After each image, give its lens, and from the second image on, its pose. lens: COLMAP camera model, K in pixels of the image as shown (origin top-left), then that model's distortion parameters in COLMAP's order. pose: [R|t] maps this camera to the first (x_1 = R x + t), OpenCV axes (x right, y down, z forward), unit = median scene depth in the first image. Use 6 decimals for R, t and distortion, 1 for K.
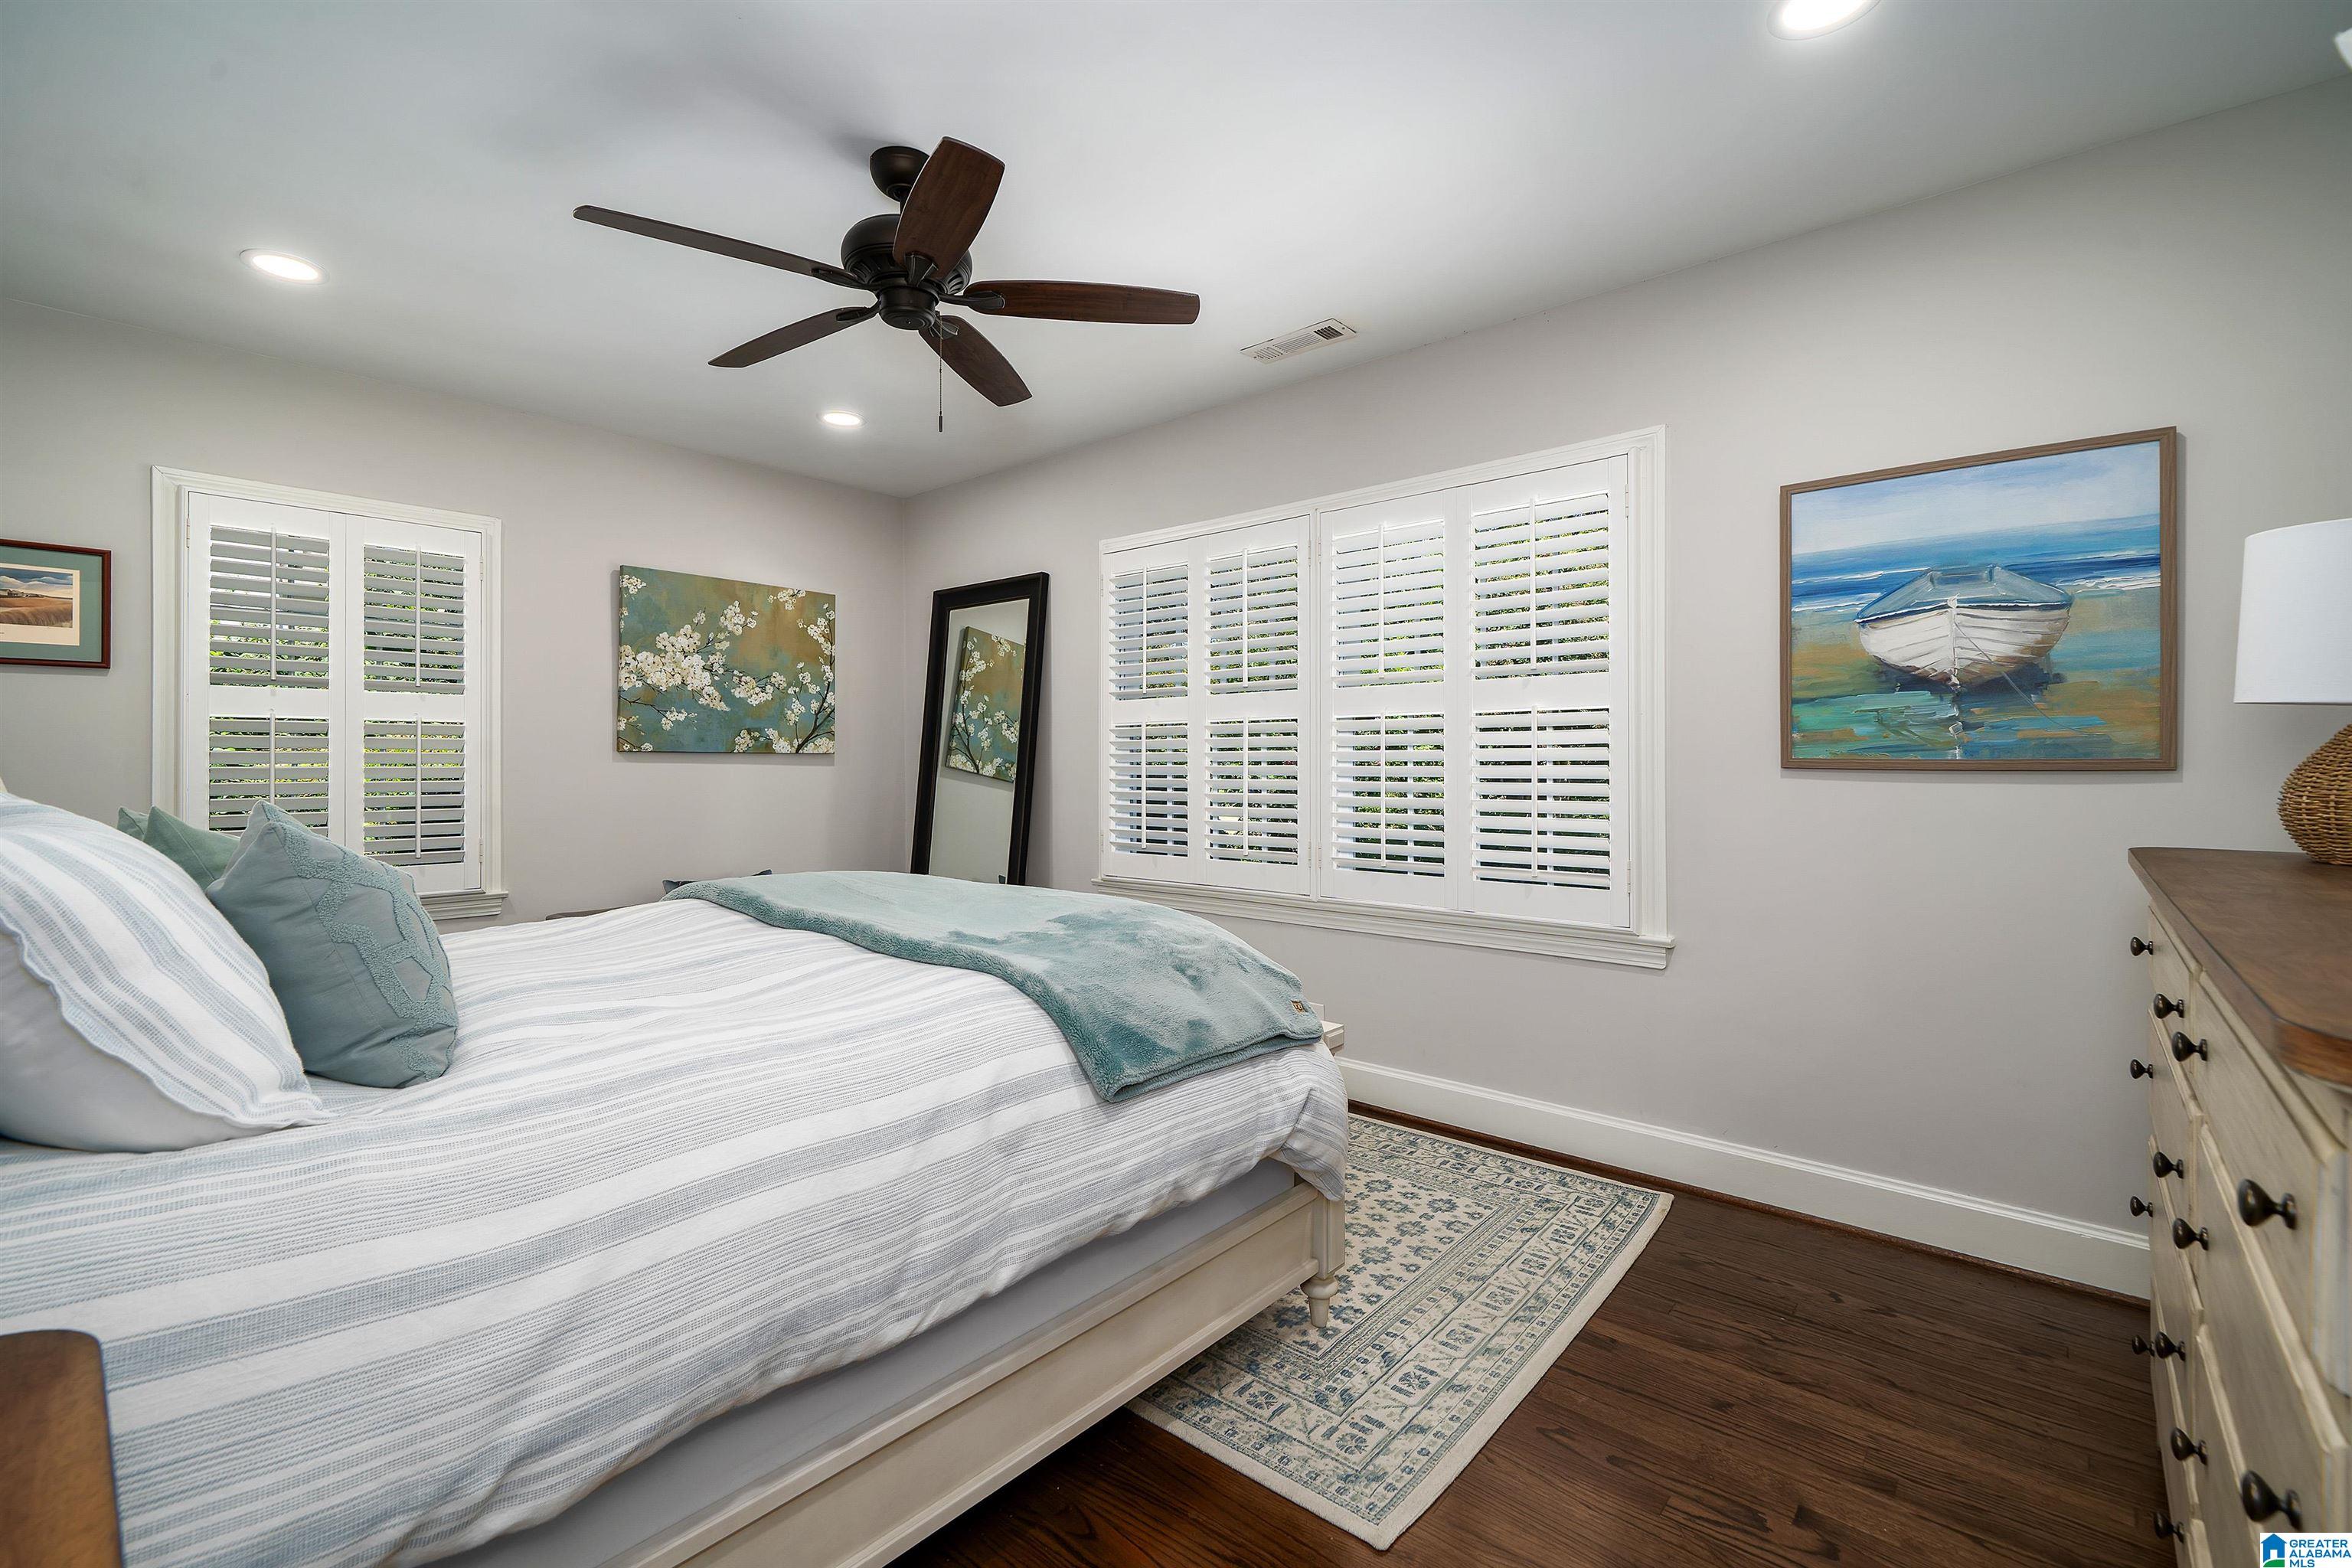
lens RADIAL K [[1051.9, 0, 1170.6], [0, 1051.9, 768.5], [0, 0, 1]] dist [-0.002345, -0.000185]
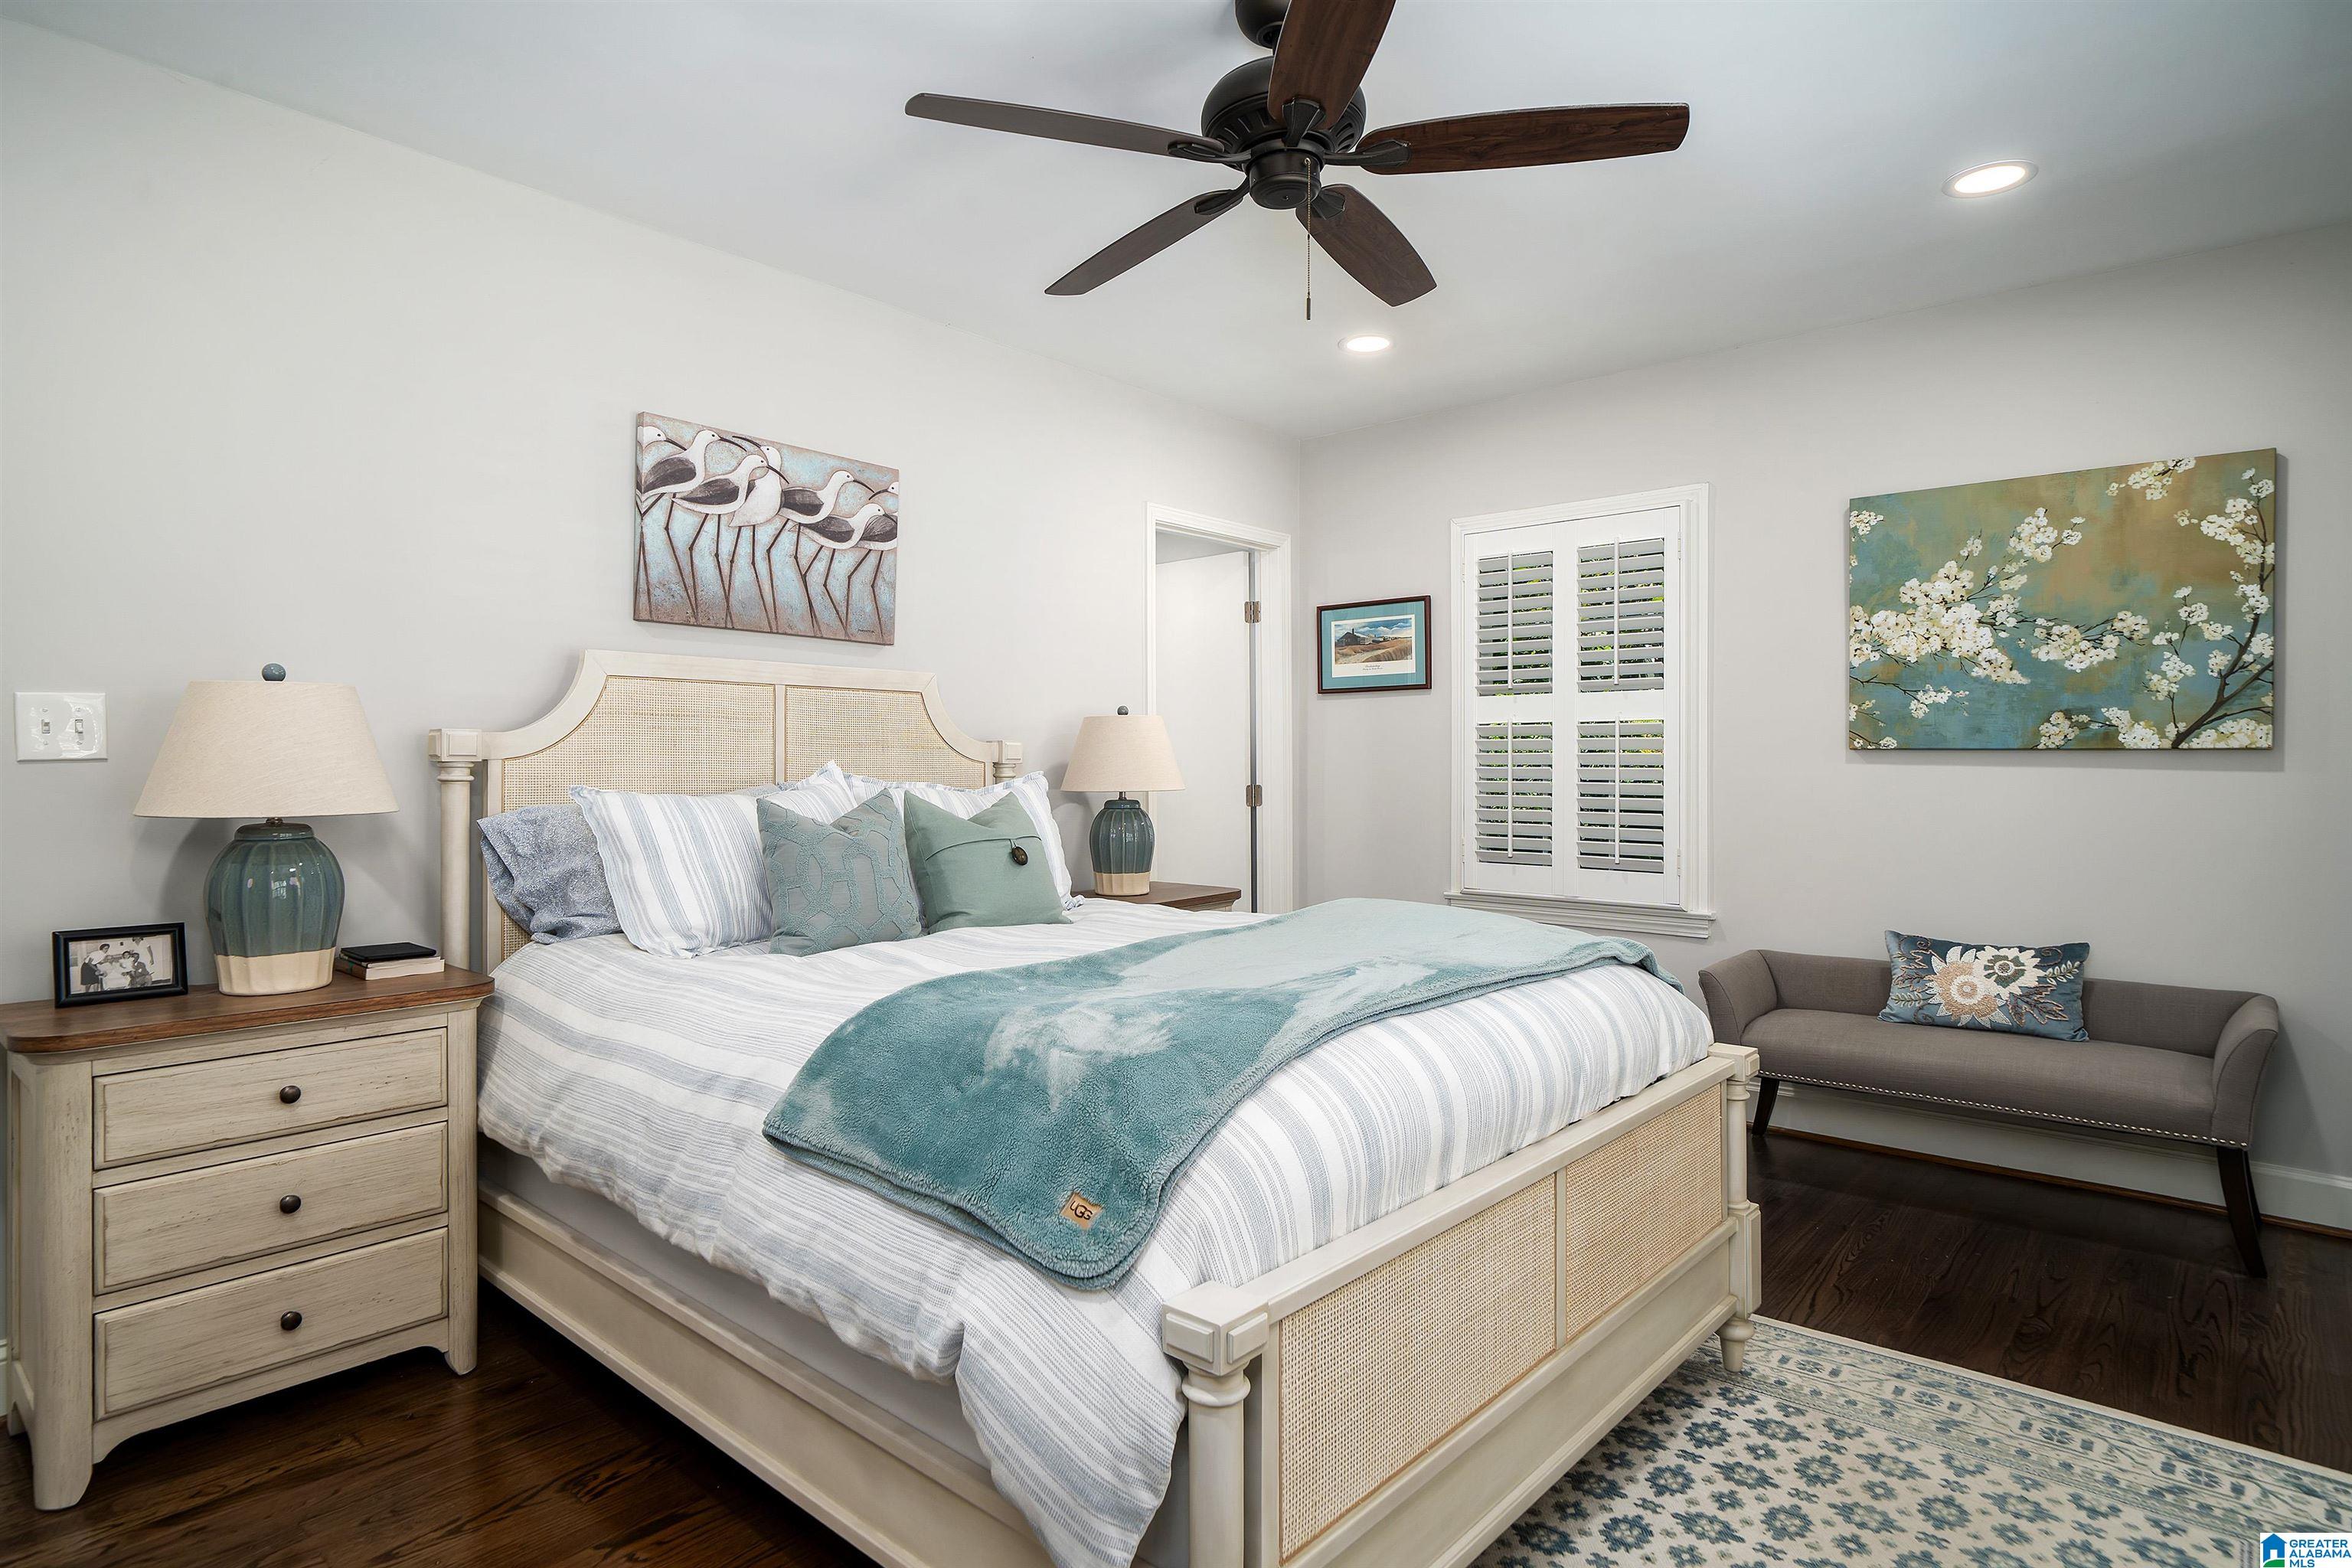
lens RADIAL K [[1286.8, 0, 1169.8], [0, 1286.8, 779.0], [0, 0, 1]] dist [-0.002345, -0.000878]
pose [[-0.031672, 0.013905, -0.999402, 0.381484], [-0.006488, 0.999879, 0.014117, -0.004582], [0.999477, 0.006931, -0.031578, 0.513883]]
